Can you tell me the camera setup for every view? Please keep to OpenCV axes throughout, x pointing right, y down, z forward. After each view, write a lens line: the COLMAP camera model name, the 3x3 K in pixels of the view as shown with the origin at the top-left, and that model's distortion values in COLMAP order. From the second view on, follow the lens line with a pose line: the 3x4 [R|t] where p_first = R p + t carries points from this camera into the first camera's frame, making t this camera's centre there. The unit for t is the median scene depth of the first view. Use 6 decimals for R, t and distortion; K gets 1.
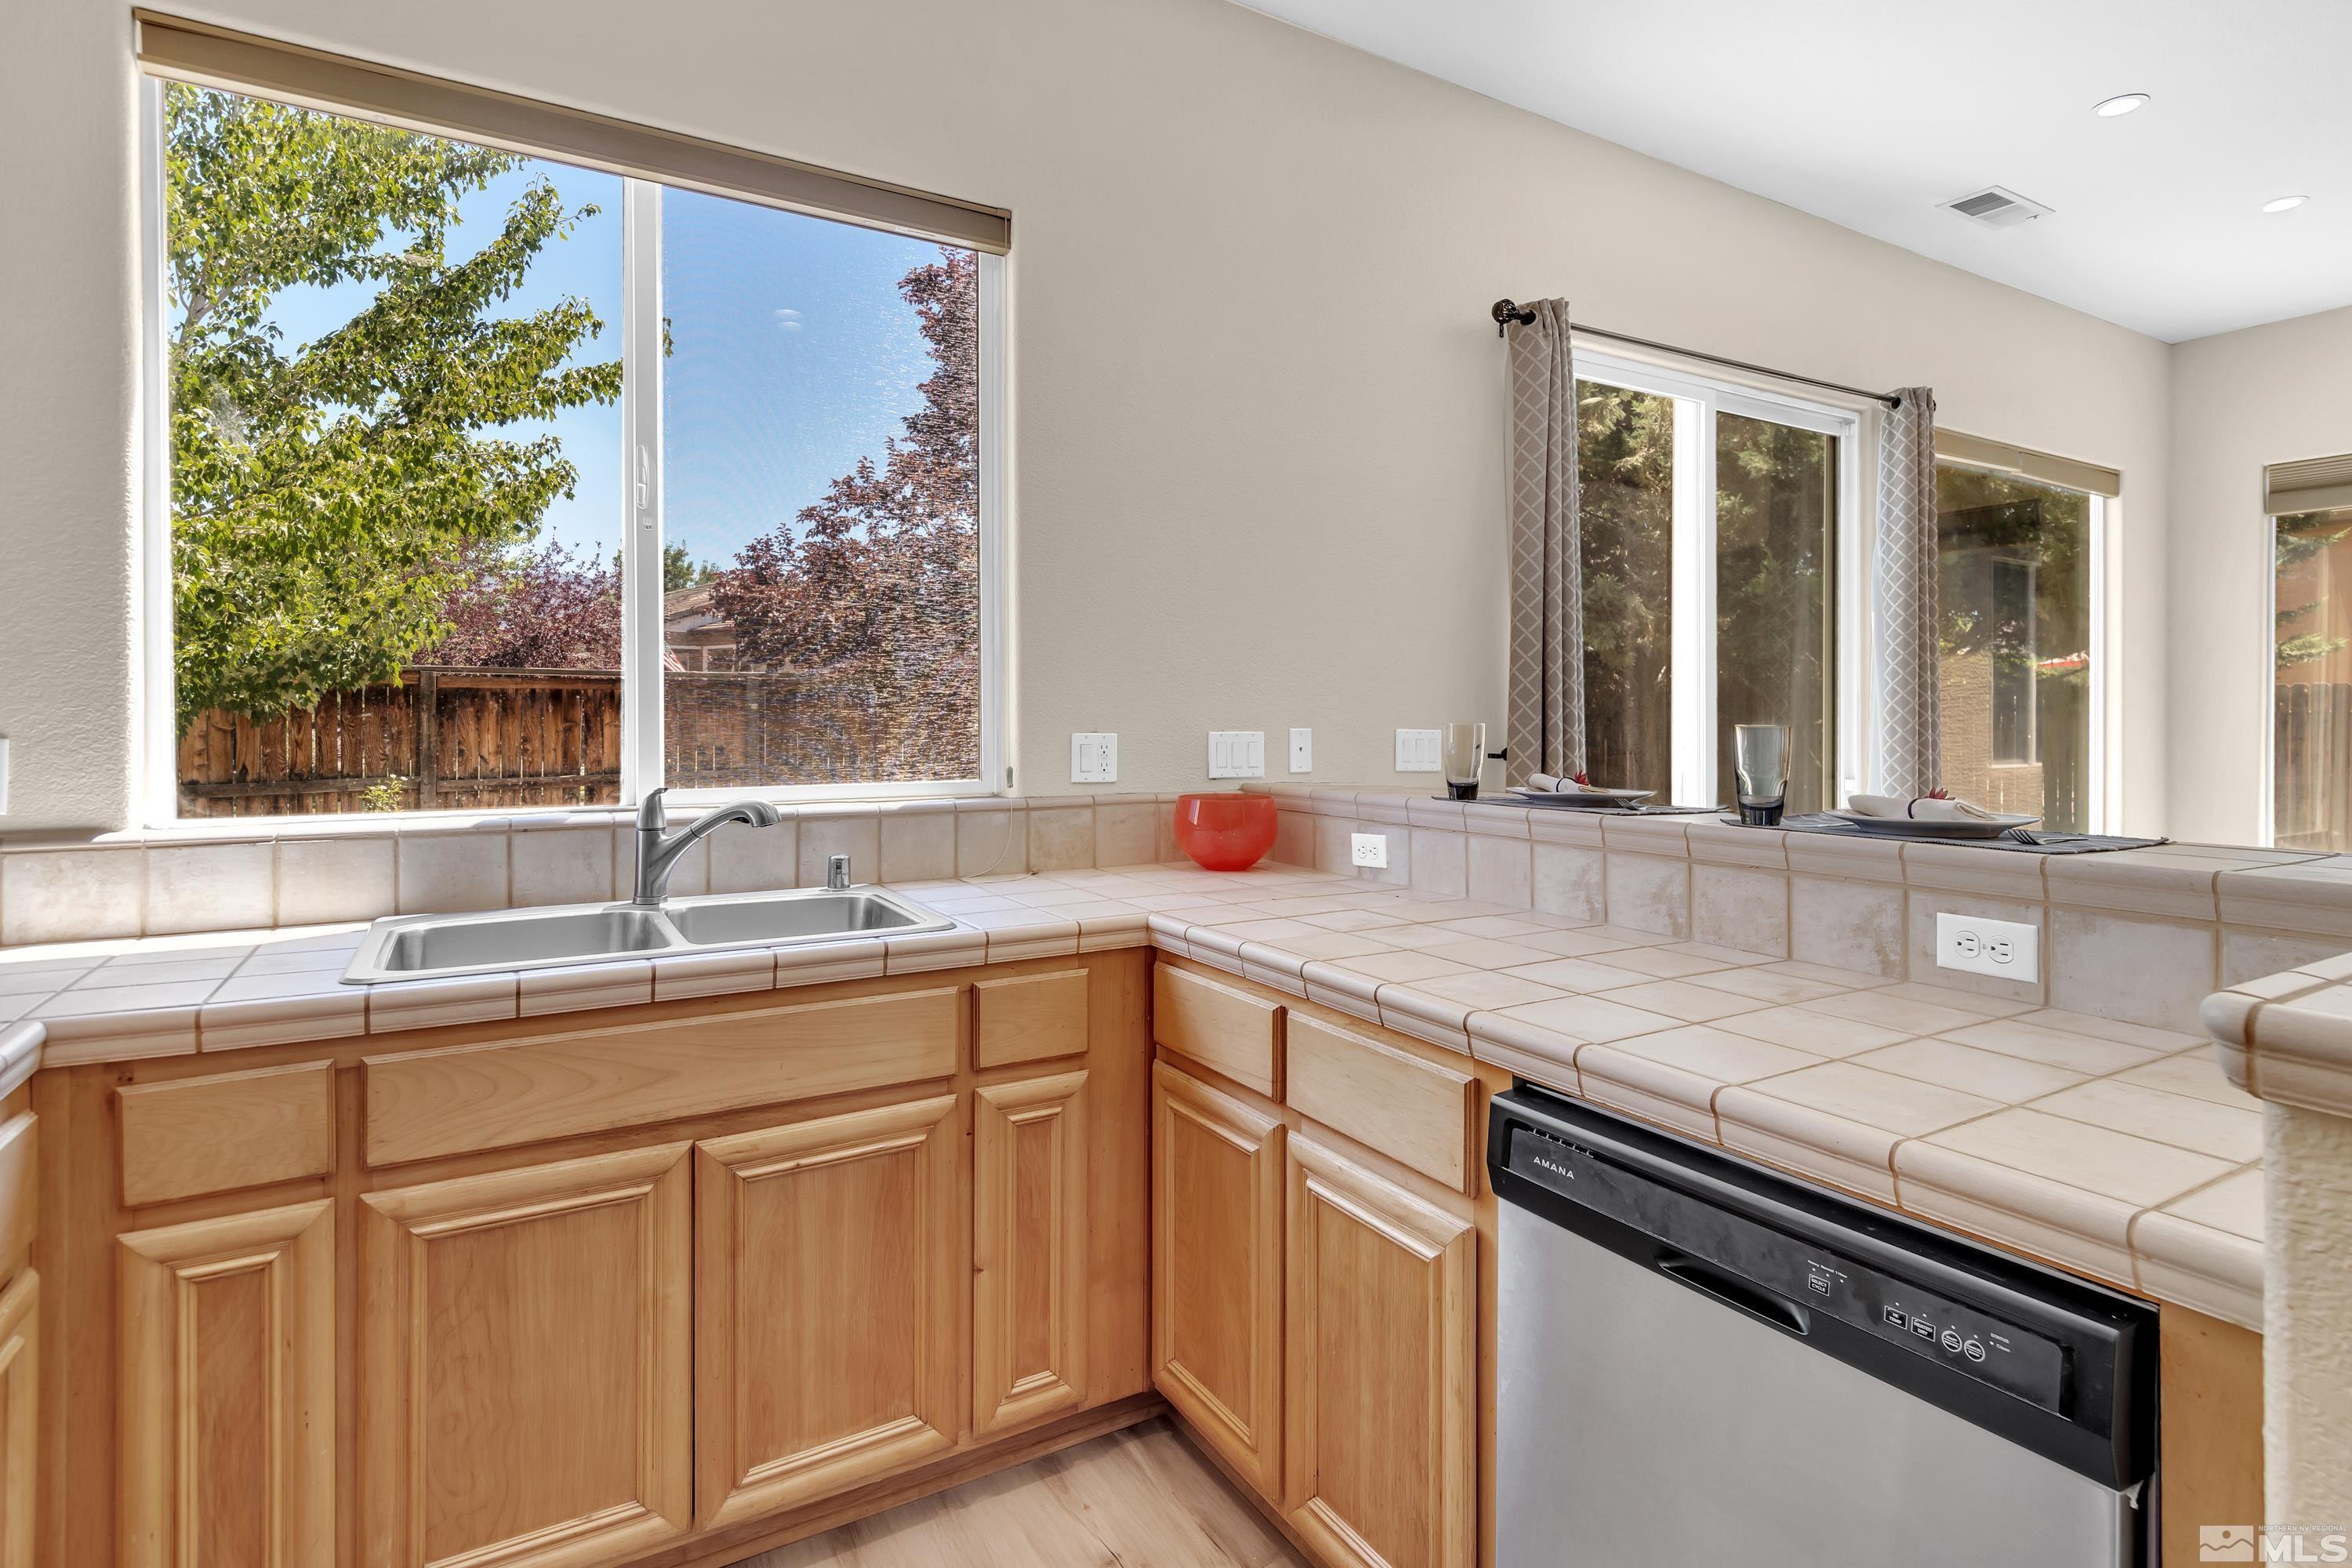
lens RADIAL K [[1193.3, 0, 1206.1], [0, 1193.3, 717.3], [0, 0, 1]] dist [0.003230, -0.000840]
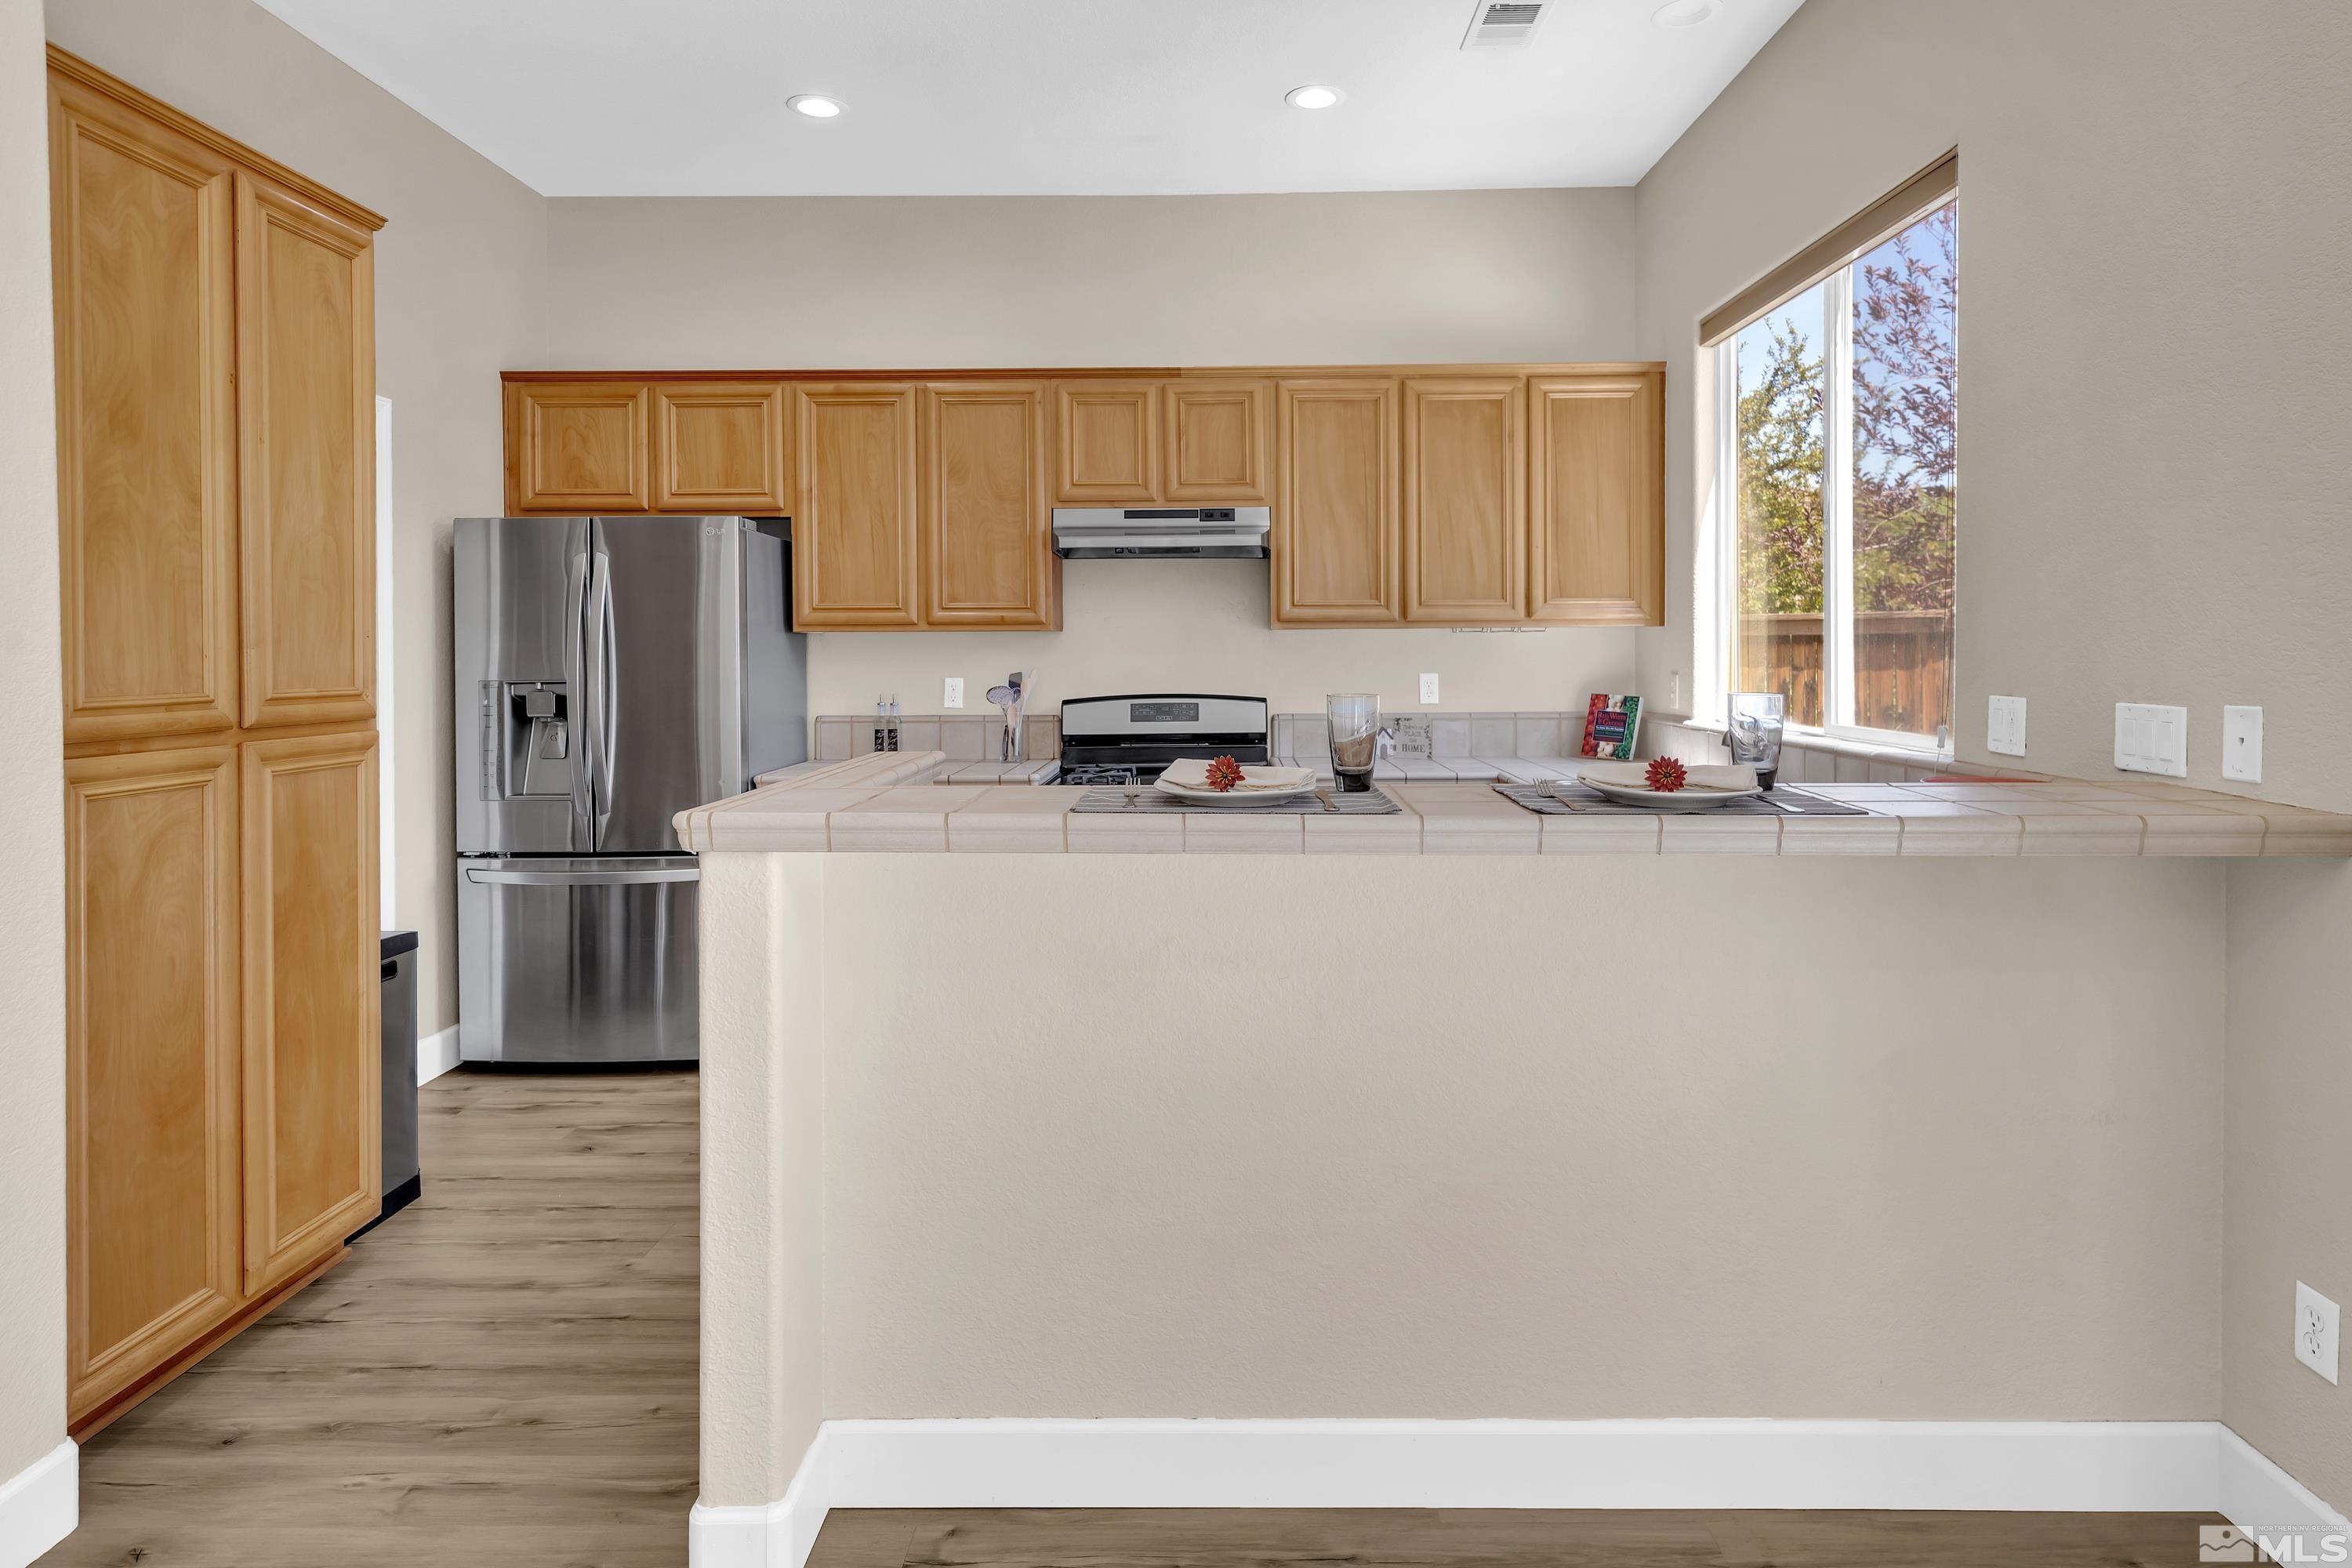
lens RADIAL K [[1263.4, 0, 1194.3], [0, 1263.4, 656.5], [0, 0, 1]] dist [0.001684, 0.000286]
pose [[-0.530434, 0.005151, -0.847710, 1.313492], [0.000479, 0.999983, 0.005776, -0.027802], [0.847726, 0.002658, -0.530428, 1.314174]]
